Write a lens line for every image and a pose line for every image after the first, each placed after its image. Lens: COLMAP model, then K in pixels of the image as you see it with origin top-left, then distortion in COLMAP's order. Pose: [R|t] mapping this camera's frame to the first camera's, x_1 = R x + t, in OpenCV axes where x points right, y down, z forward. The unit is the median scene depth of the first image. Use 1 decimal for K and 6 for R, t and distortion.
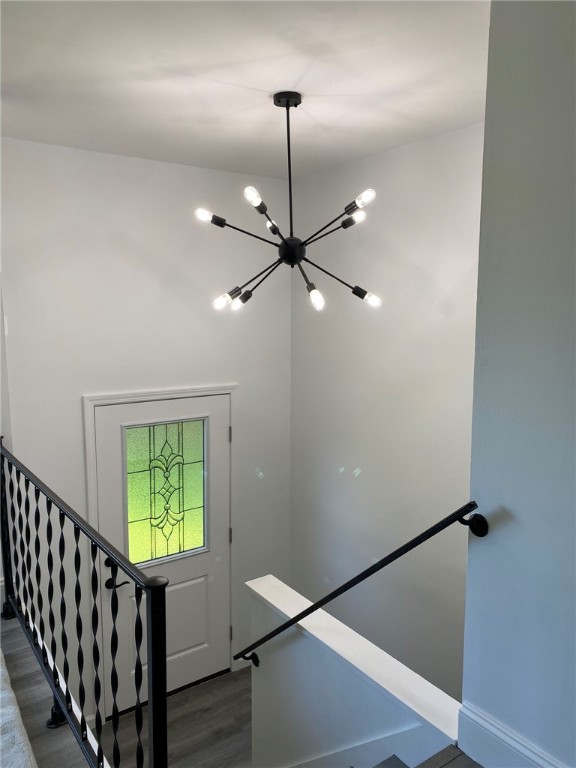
lens RADIAL K [[581.3, 0, 288.0], [0, 581.3, 384.0], [0, 0, 1]] dist [0.035399, -0.032048]
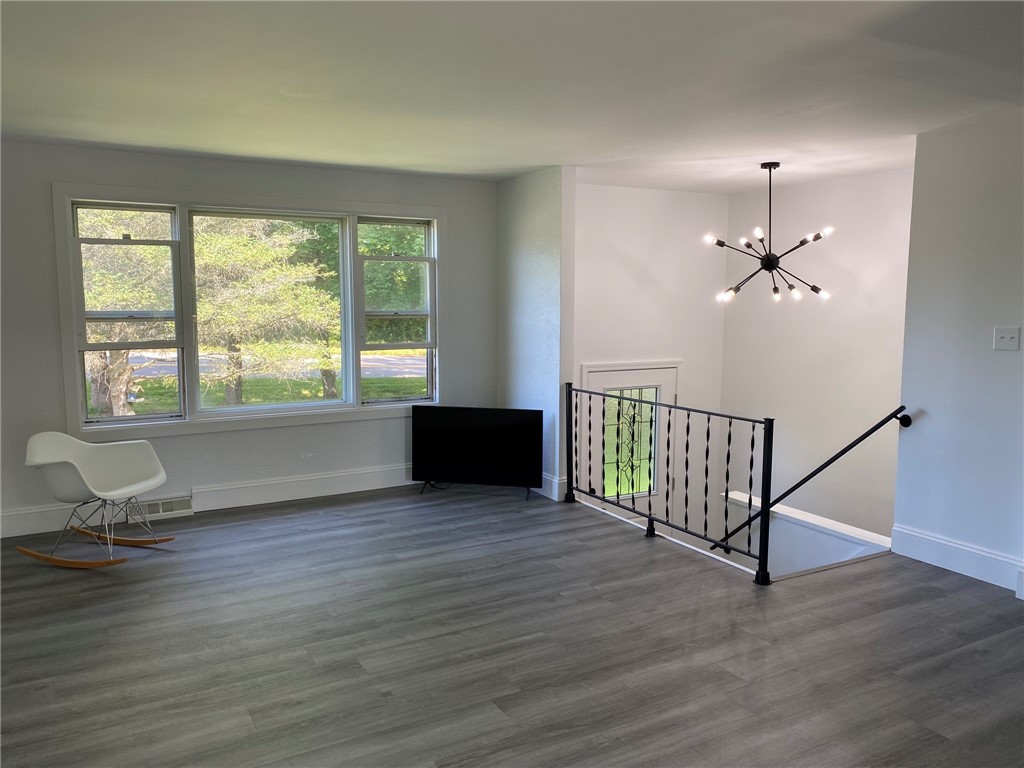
lens RADIAL K [[775.0, 0, 512.6], [0, 775.0, 372.5], [0, 0, 1]] dist [0.035399, -0.032048]
pose [[0.994431, 0.011966, -0.104708, -0.446391], [-0.014604, 0.999594, -0.024464, 0.118216], [0.104373, 0.025857, 0.994202, -1.082523]]
